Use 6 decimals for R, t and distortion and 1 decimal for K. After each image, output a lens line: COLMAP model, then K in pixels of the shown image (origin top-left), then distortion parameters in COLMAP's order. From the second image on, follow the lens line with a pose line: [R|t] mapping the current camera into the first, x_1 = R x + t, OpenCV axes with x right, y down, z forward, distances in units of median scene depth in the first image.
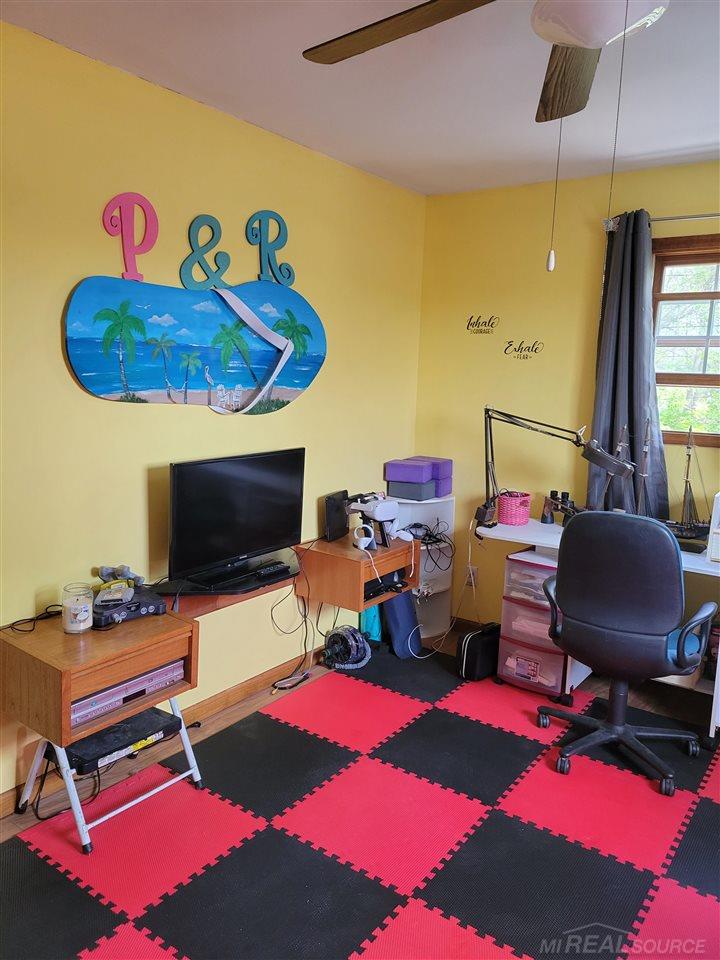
lens RADIAL K [[725.2, 0, 350.1], [0, 725.2, 478.6], [0, 0, 1]] dist [0.053083, -0.004001]
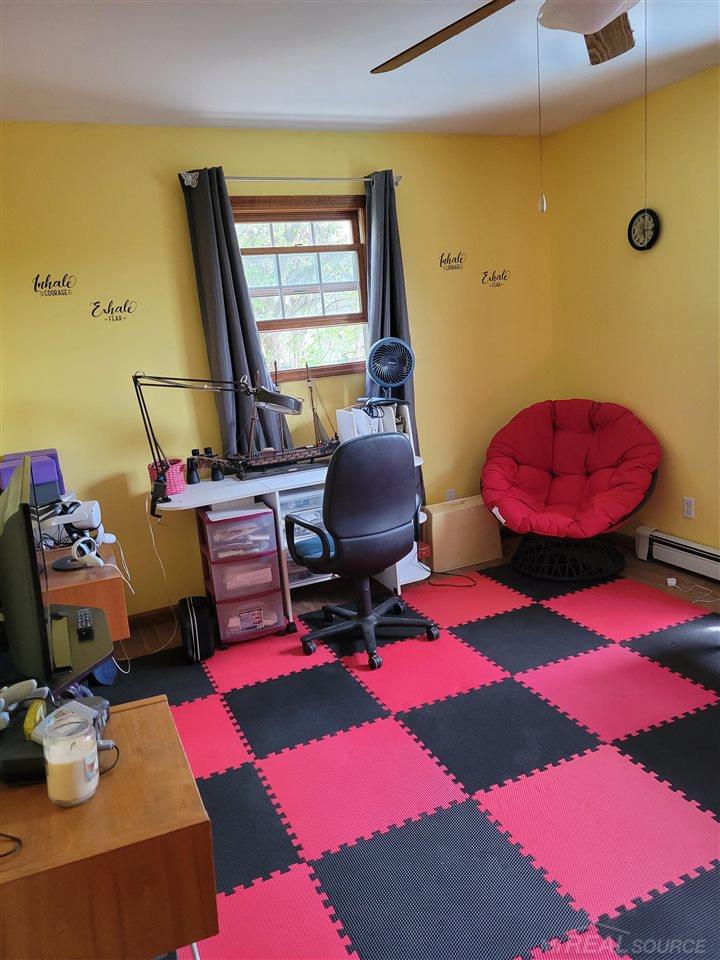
lens RADIAL K [[725.2, 0, 351.9], [0, 725.2, 477.2], [0, 0, 1]] dist [0.053083, -0.004001]
pose [[0.501388, -0.257249, 0.826095, -0.481366], [0.230413, 0.959998, 0.159101, -0.060278], [-0.833978, 0.110572, 0.540605, 0.314949]]
